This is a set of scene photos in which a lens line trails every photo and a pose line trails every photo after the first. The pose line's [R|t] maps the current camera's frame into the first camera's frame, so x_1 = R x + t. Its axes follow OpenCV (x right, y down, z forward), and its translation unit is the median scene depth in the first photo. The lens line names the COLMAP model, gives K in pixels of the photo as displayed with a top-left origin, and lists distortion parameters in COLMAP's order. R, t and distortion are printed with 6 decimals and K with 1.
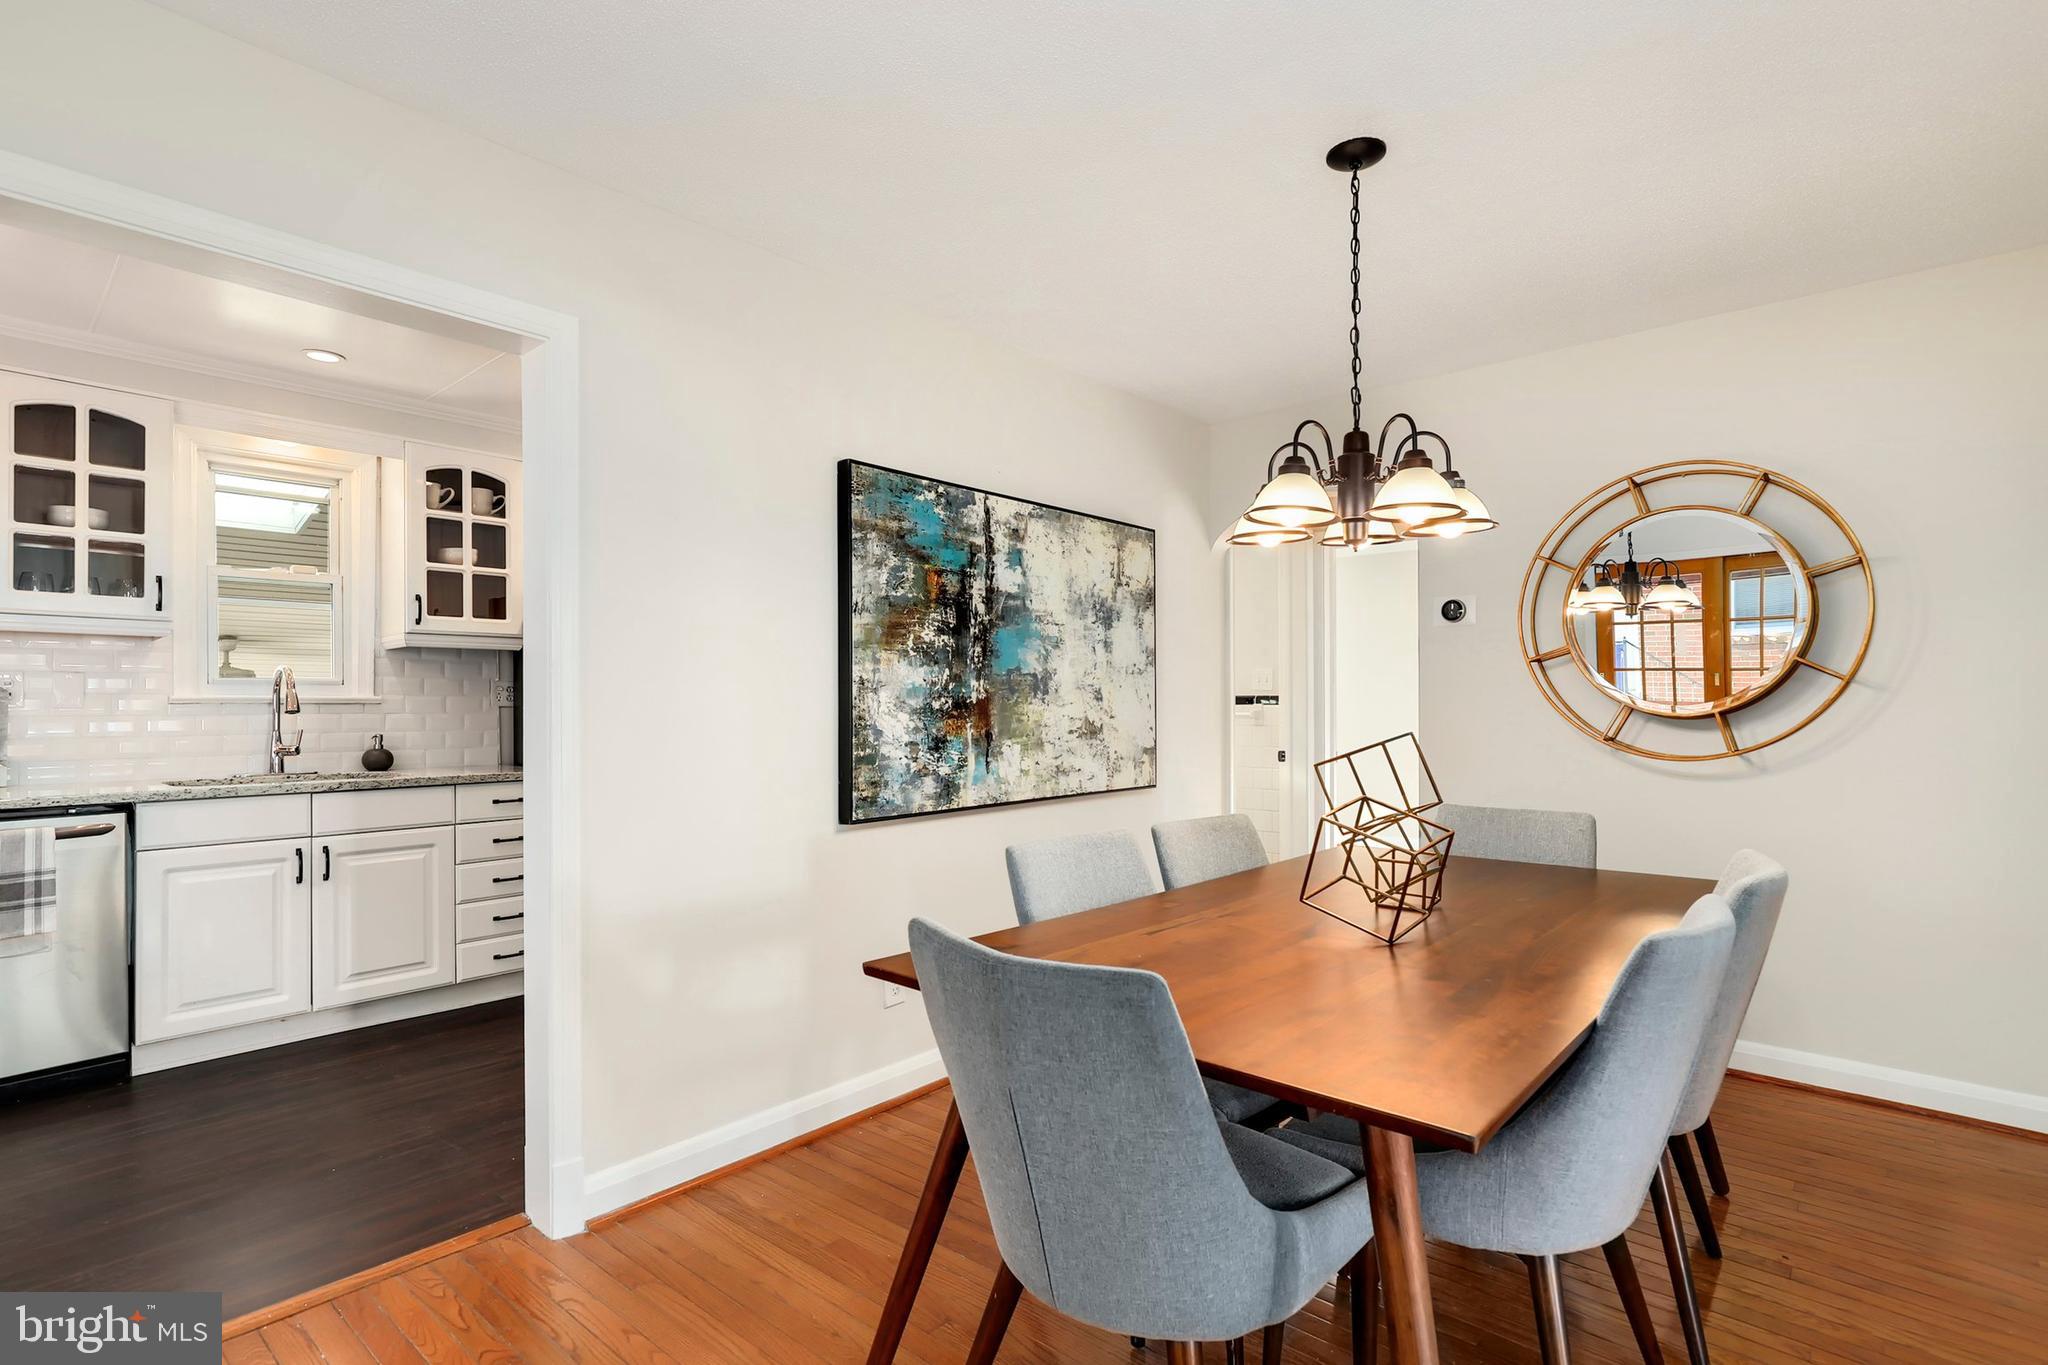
lens RADIAL K [[961.7, 0, 1004.1], [0, 961.7, 702.1], [0, 0, 1]] dist [-0.006559, 0.002828]
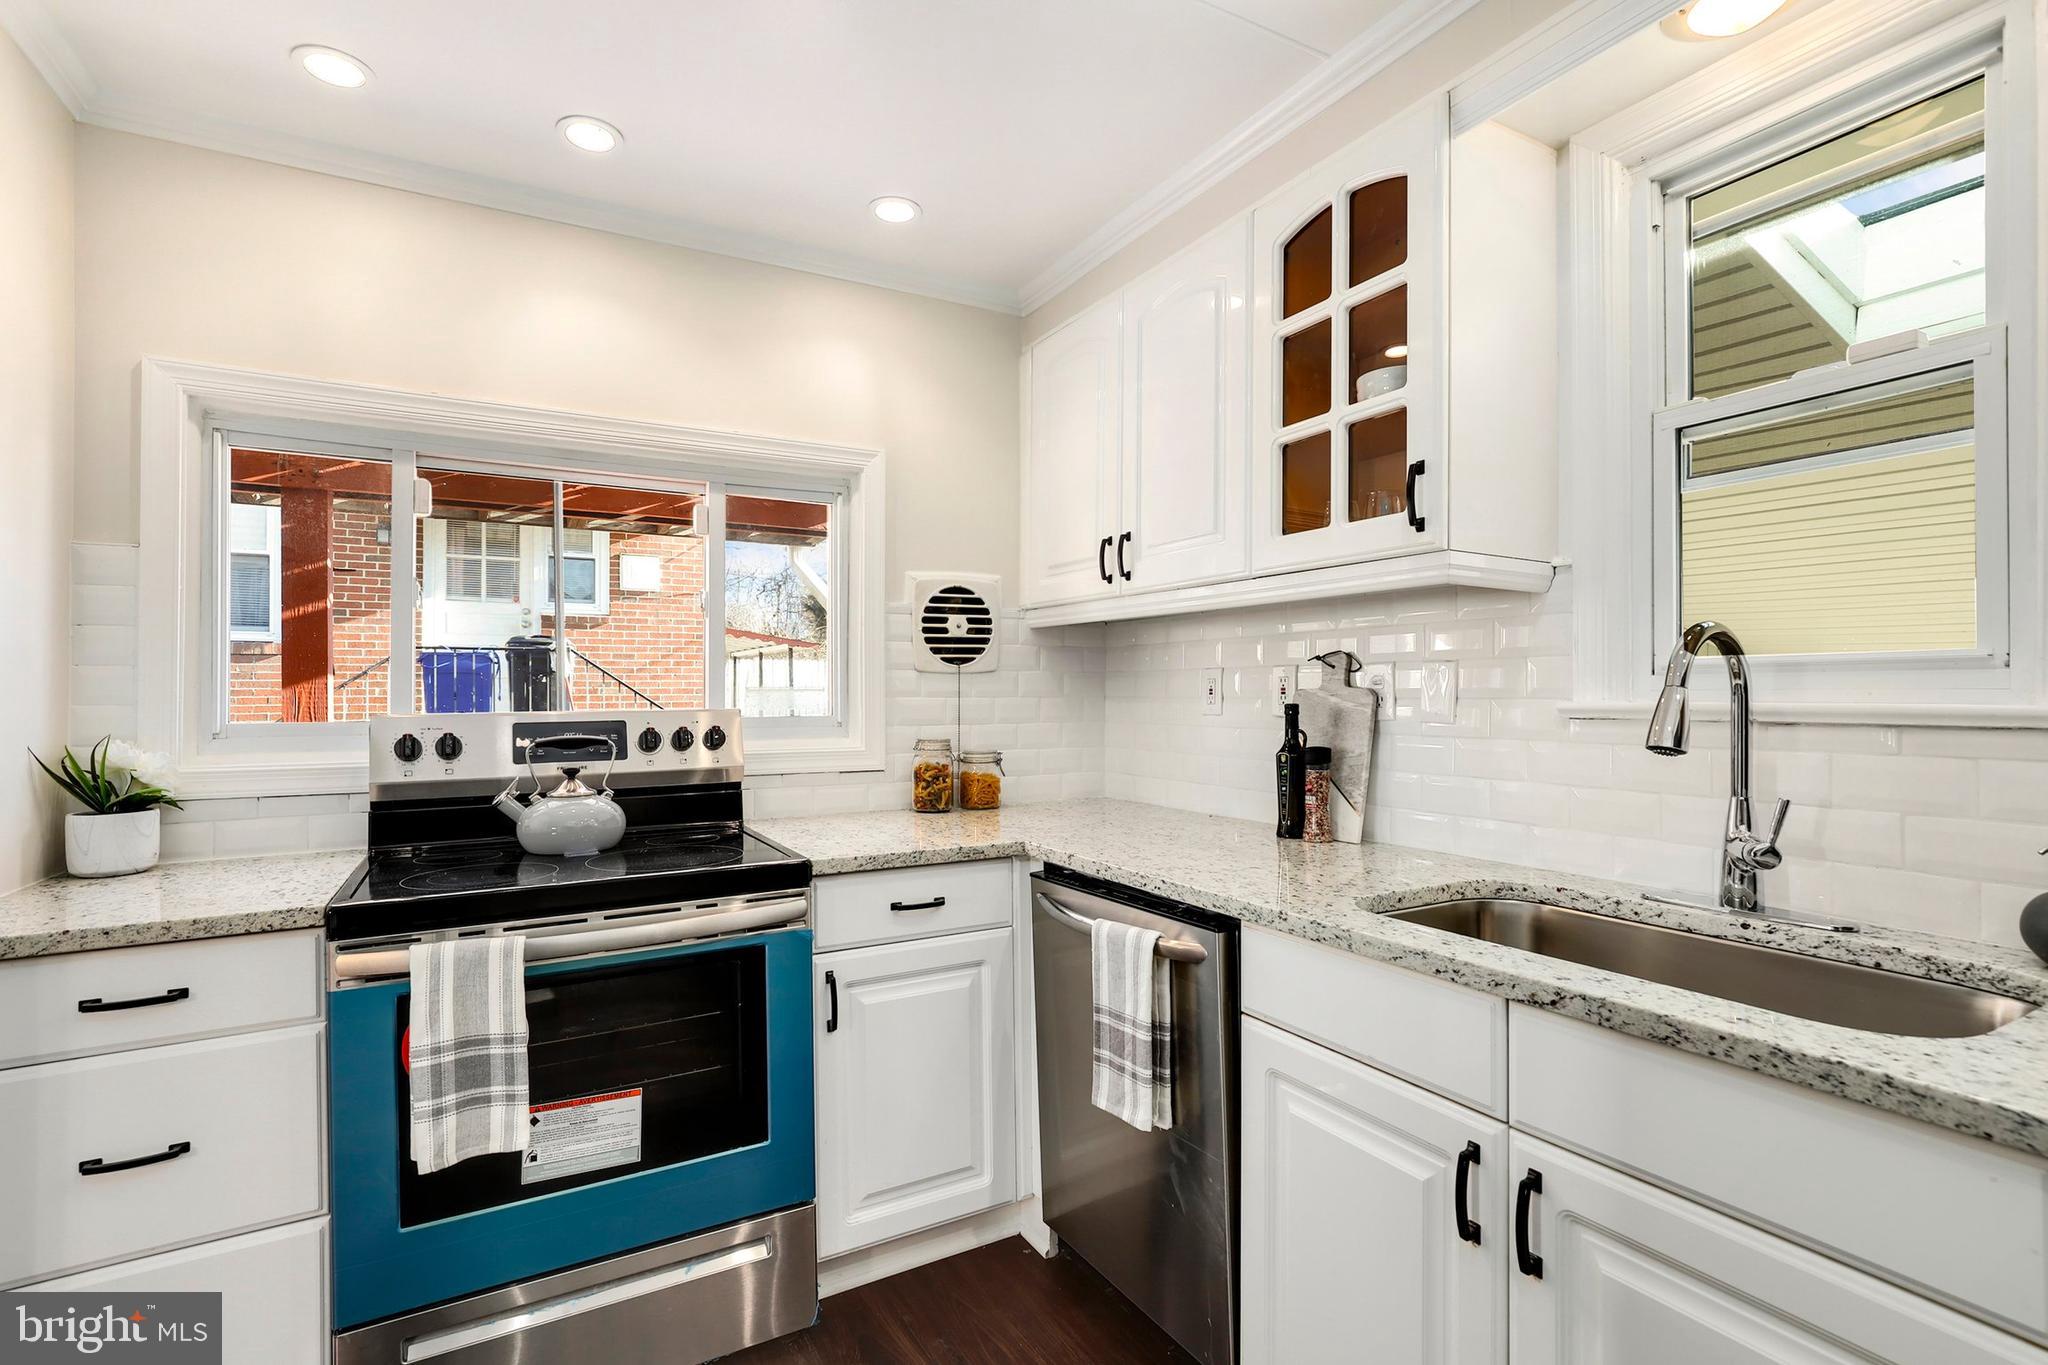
lens RADIAL K [[961.7, 0, 1029.2], [0, 961.7, 682.2], [0, 0, 1]] dist [-0.006559, 0.002828]
pose [[-0.325447, -0.005615, -0.945544, -0.309632], [0.006612, 0.999944, -0.008214, -0.013971], [0.945537, -0.008925, -0.325392, 0.858472]]
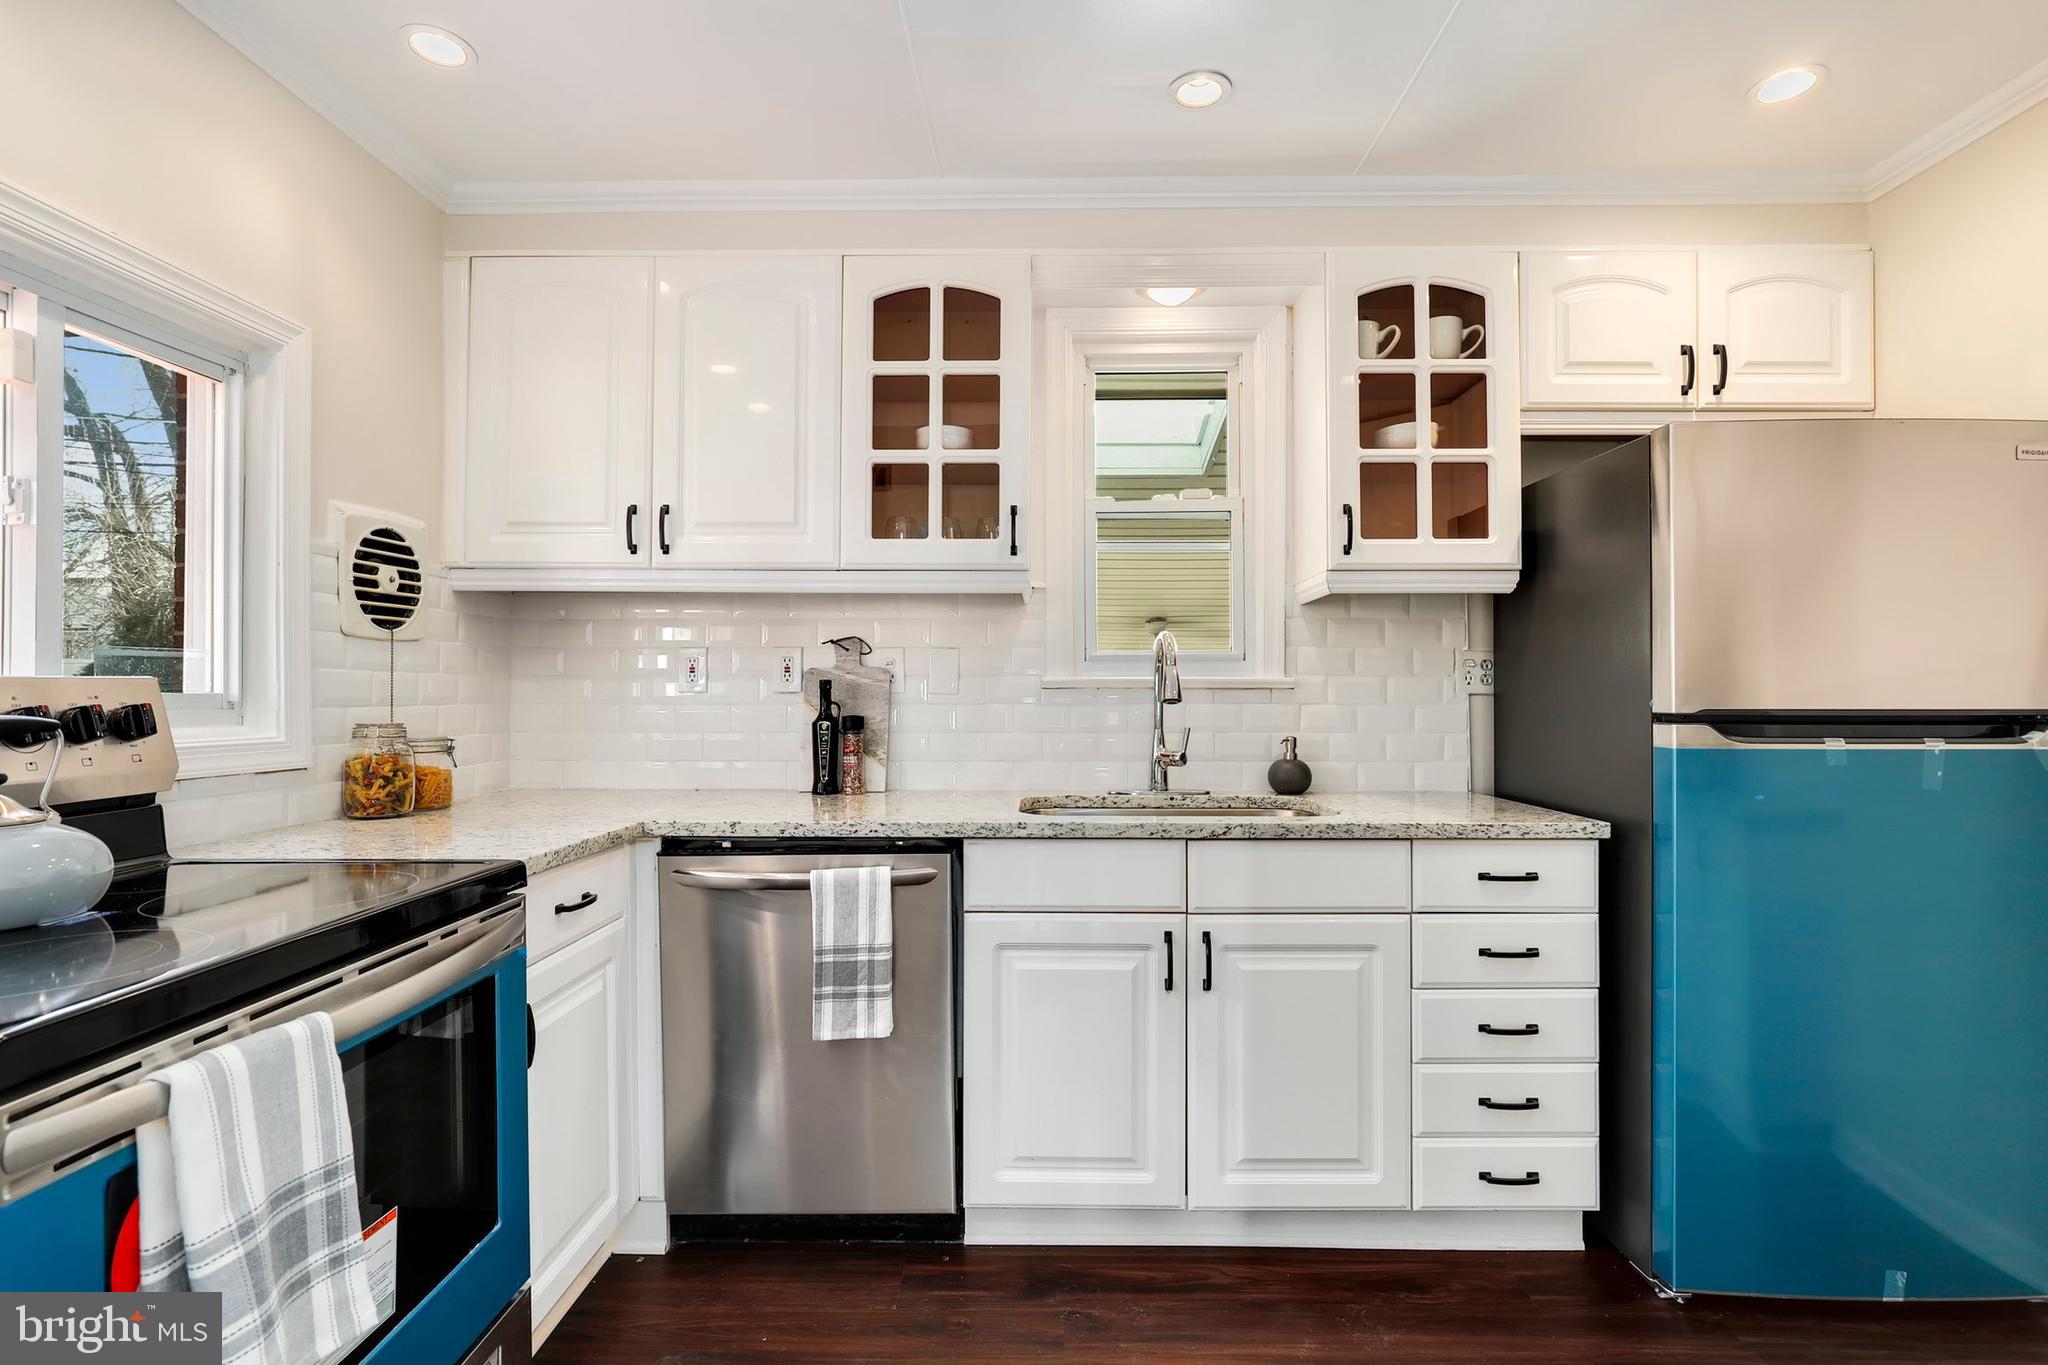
lens RADIAL K [[961.7, 0, 1028.6], [0, 961.7, 683.3], [0, 0, 1]] dist [-0.006559, 0.002828]
pose [[0.651394, -0.004740, -0.758725, -0.303027], [0.000230, 0.999982, -0.006050, 0.002025], [0.758740, 0.003766, 0.651383, 0.487439]]
